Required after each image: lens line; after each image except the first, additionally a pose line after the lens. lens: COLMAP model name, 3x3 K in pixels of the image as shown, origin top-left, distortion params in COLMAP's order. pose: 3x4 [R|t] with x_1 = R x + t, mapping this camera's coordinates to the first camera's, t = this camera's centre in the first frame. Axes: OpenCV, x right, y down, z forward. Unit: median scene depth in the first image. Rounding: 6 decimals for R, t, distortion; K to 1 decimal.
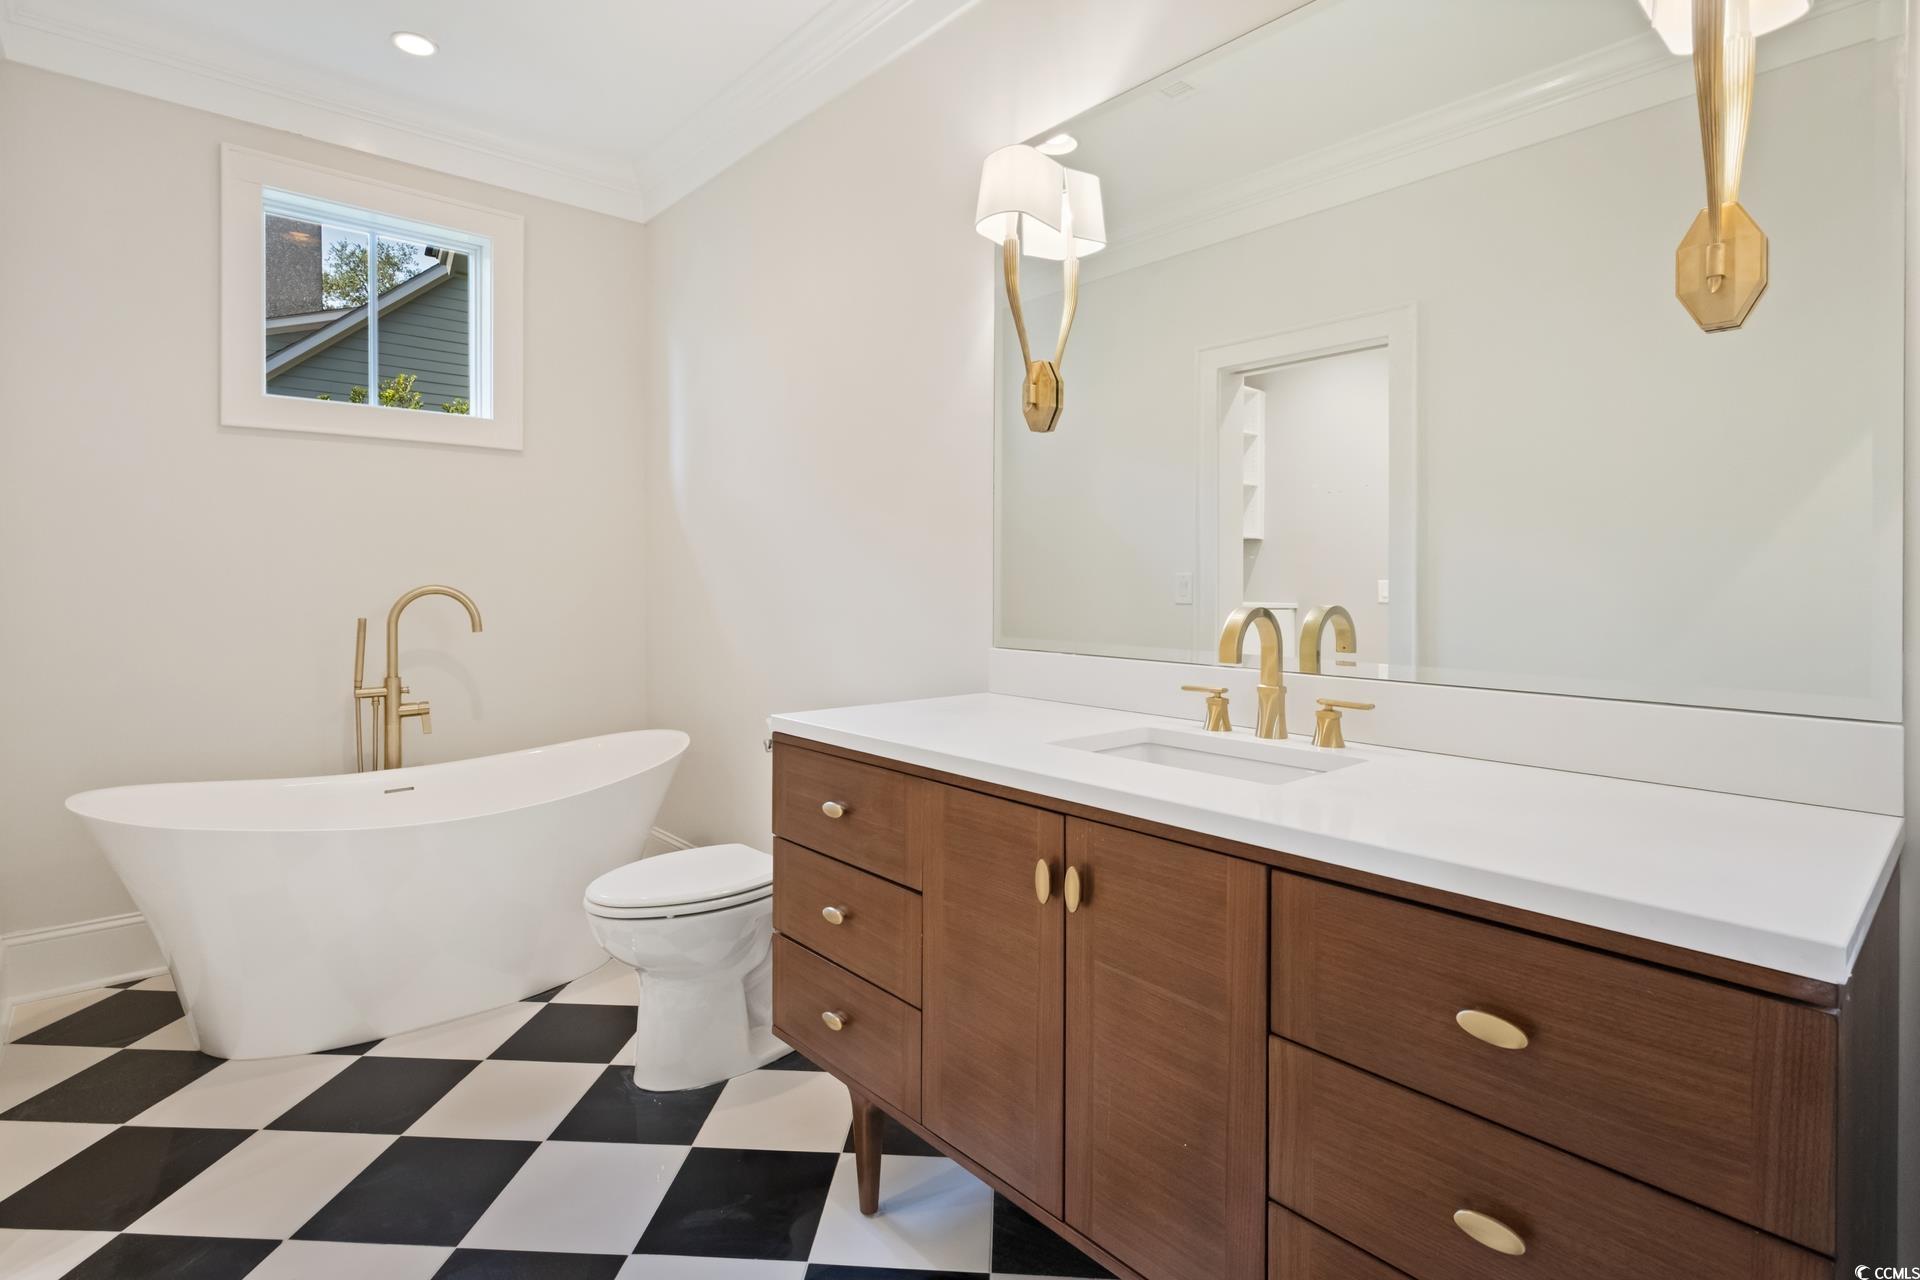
lens RADIAL K [[952.8, 0, 948.8], [0, 952.8, 595.4], [0, 0, 1]] dist [-0.000264, 0.000545]
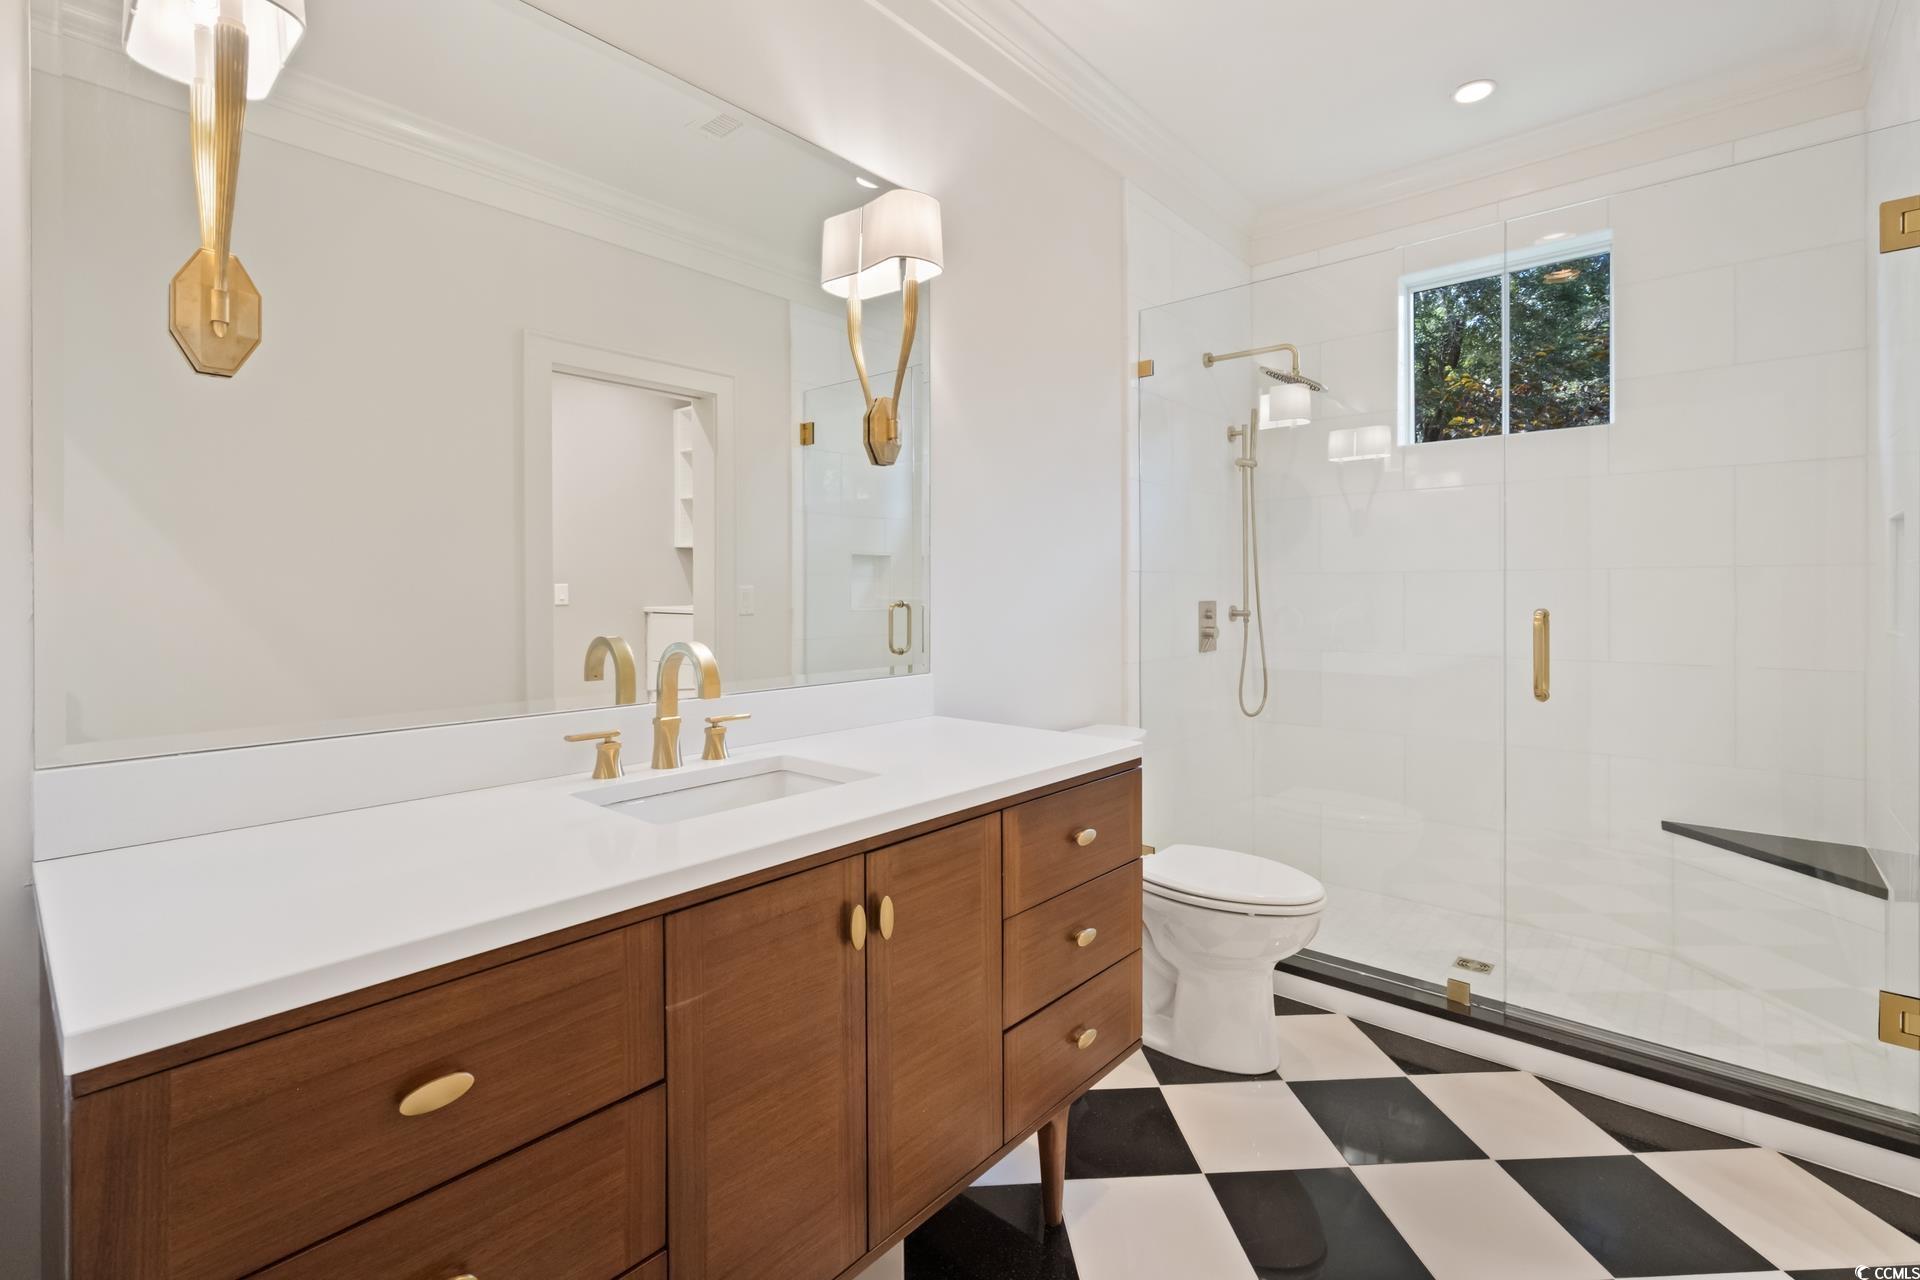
lens RADIAL K [[850.6, 0, 960.2], [0, 850.6, 591.5], [0, 0, 1]] dist [-0.000380, 0.000022]
pose [[-0.155733, 0.000828, 0.987799, -0.639440], [0.028063, 0.999600, 0.003586, -0.036744], [-0.987400, 0.028280, -0.155694, 0.842201]]
